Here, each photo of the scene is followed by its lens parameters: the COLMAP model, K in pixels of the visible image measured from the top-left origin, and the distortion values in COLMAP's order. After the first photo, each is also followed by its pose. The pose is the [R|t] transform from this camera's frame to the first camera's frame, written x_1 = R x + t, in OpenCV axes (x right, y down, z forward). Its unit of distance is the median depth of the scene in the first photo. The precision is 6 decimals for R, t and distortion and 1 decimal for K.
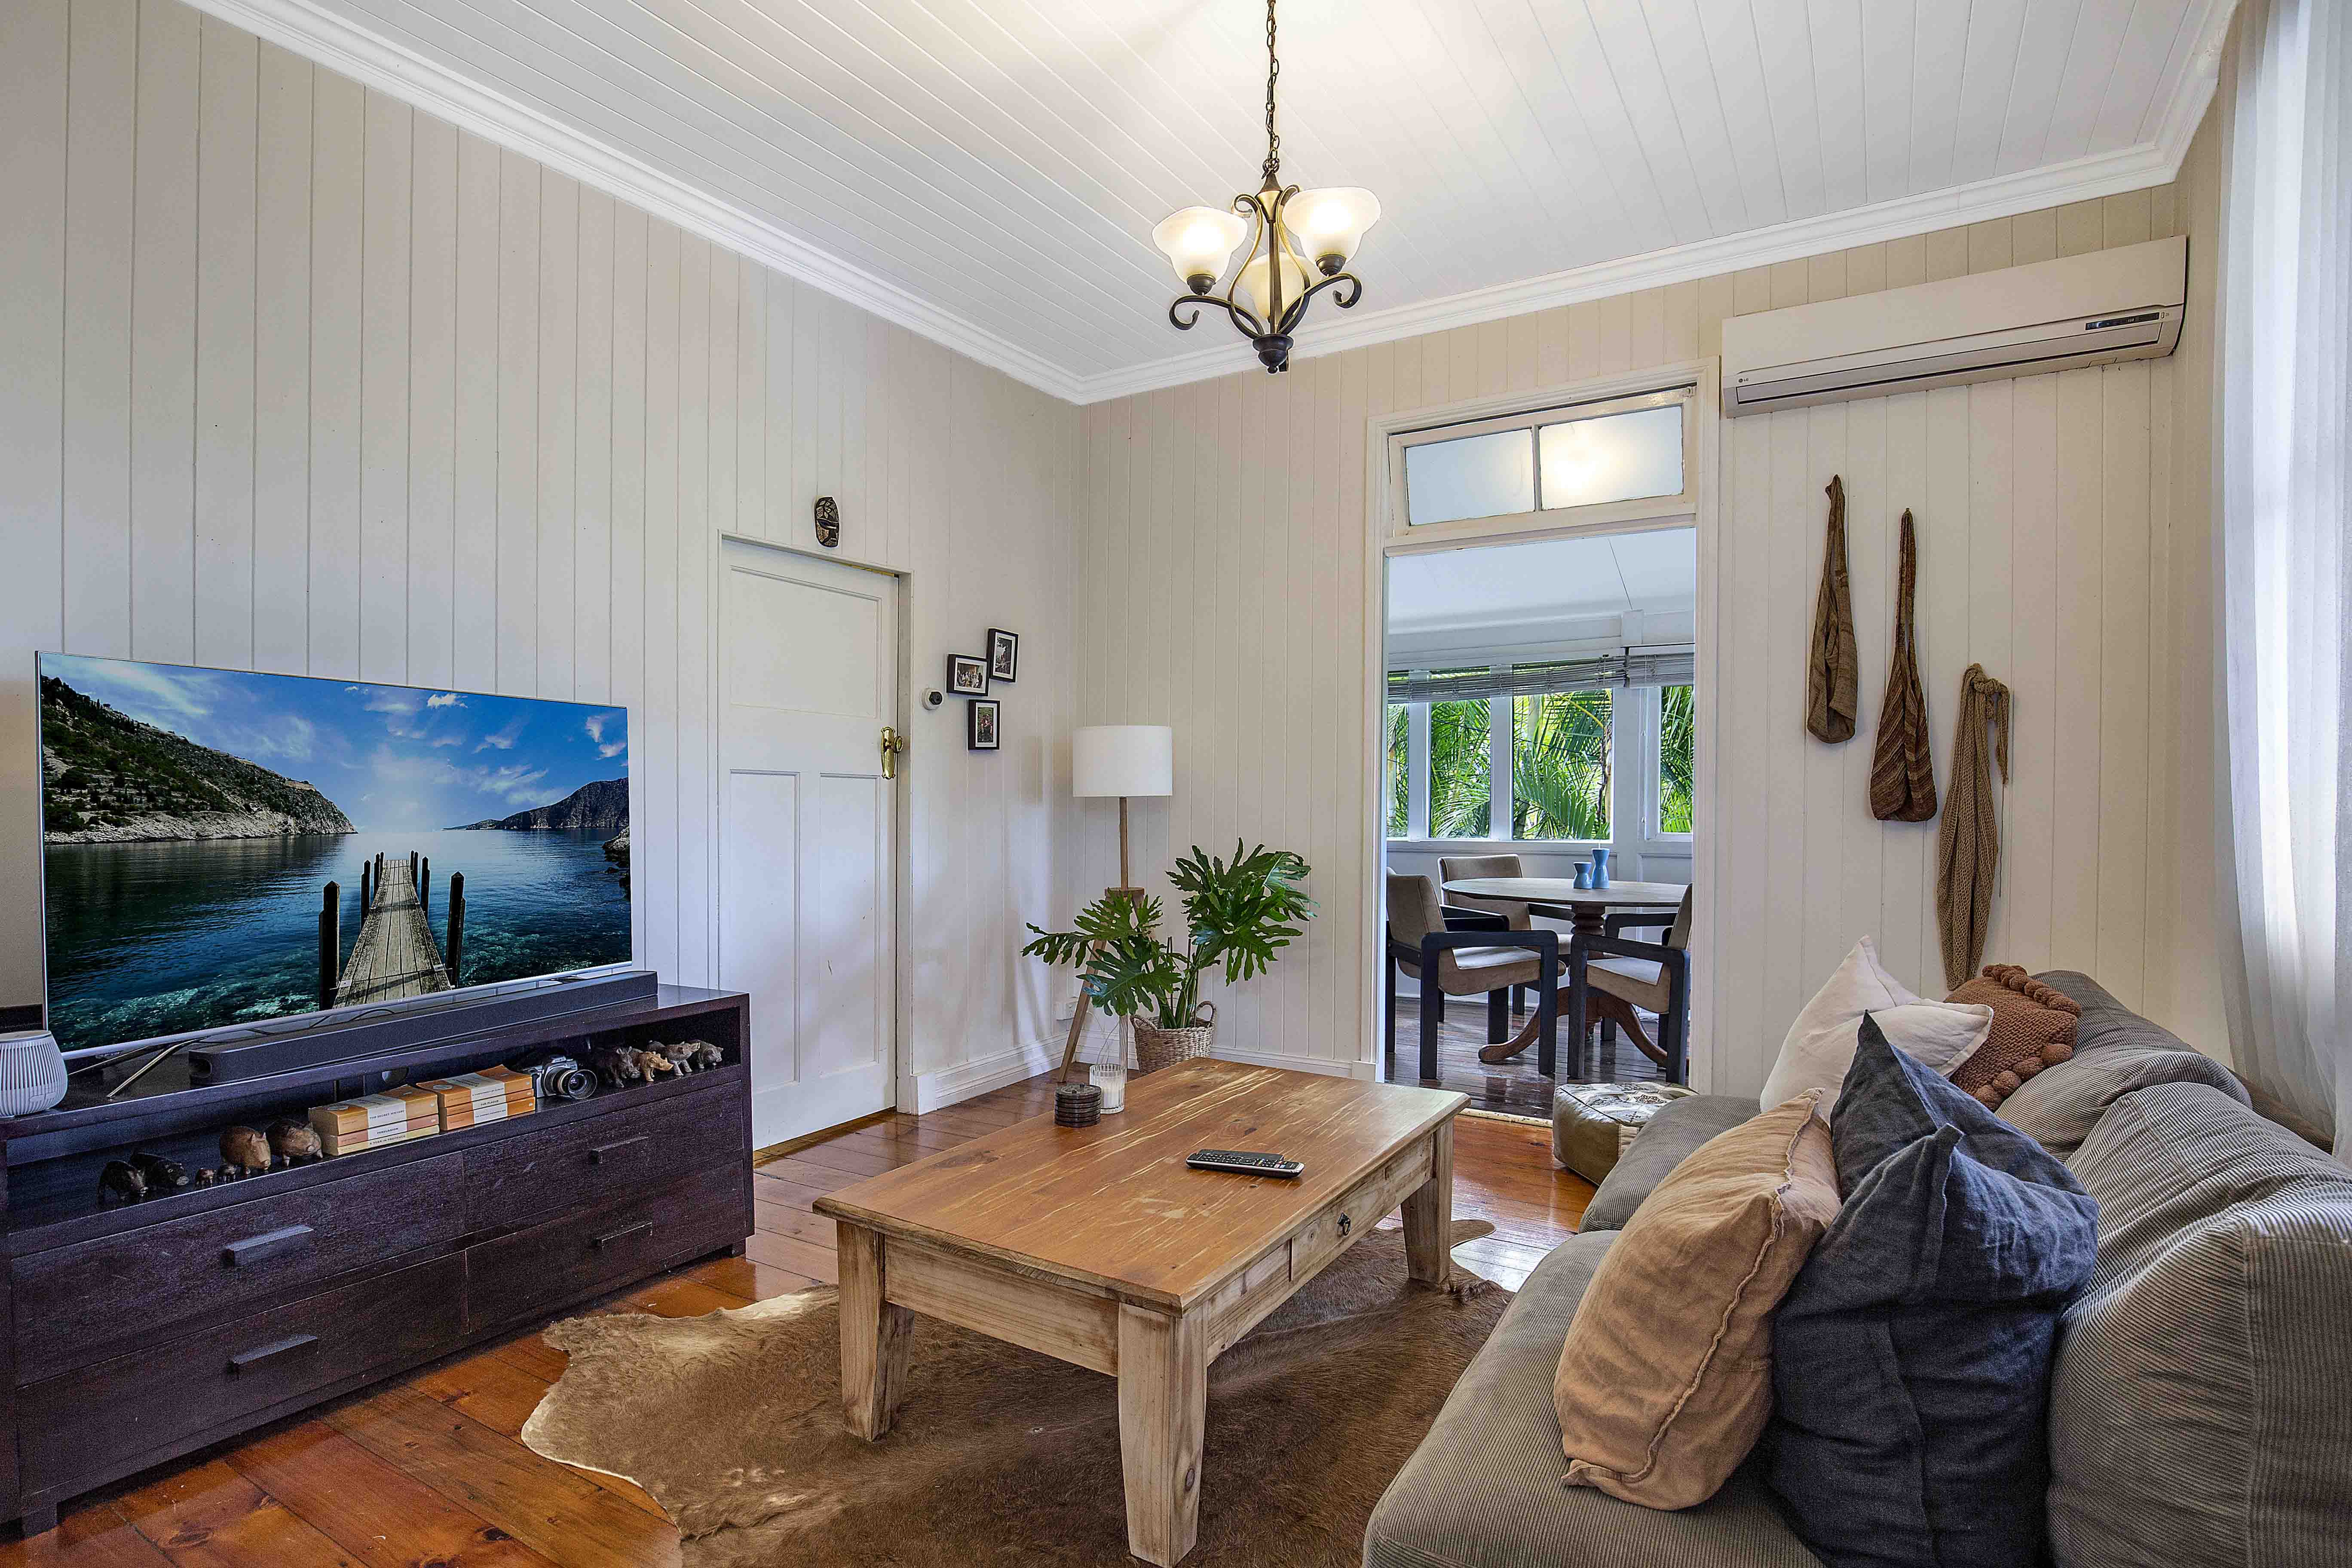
lens RADIAL K [[1150.2, 0, 1175.6], [0, 1150.2, 791.2], [0, 0, 1]] dist [-0.019530, 0.000714]
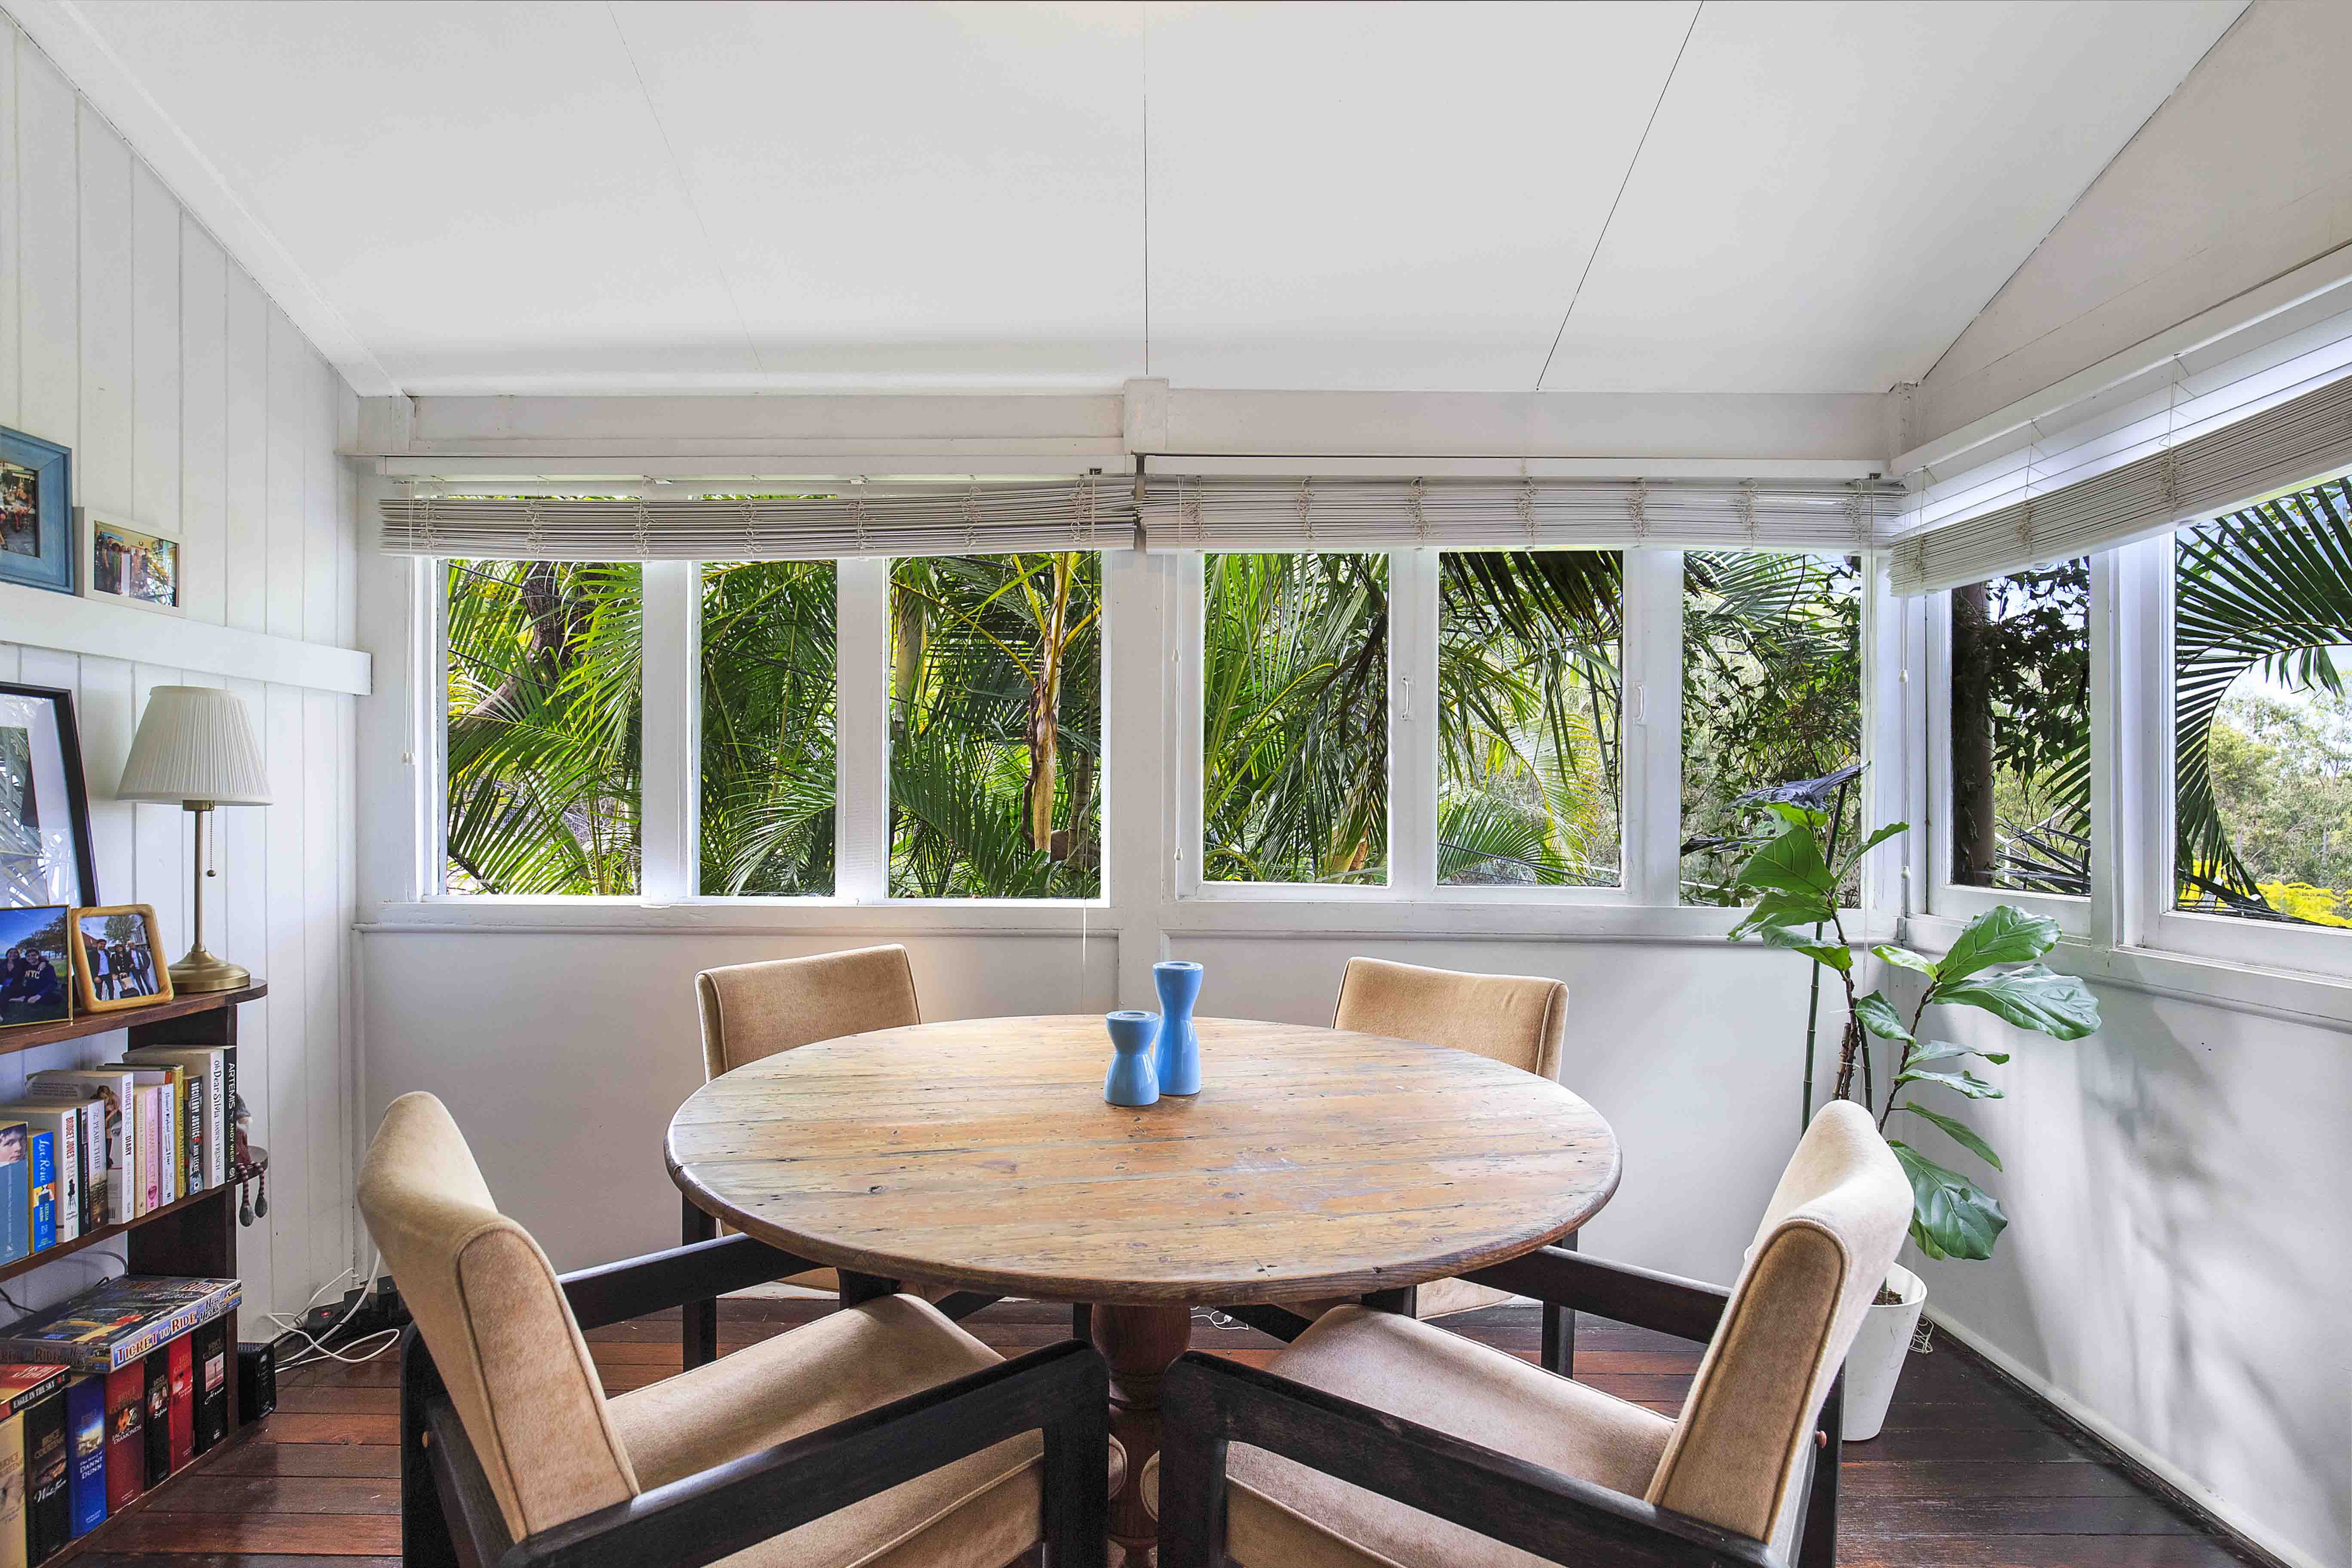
lens RADIAL K [[1150.2, 0, 1177.4], [0, 1150.2, 786.8], [0, 0, 1]] dist [-0.019530, 0.000714]
pose [[0.855668, -0.001057, 0.517524, 0.172685], [-0.000913, 0.999993, 0.003552, 0.001975], [-0.517524, -0.003512, 0.855661, 0.607099]]
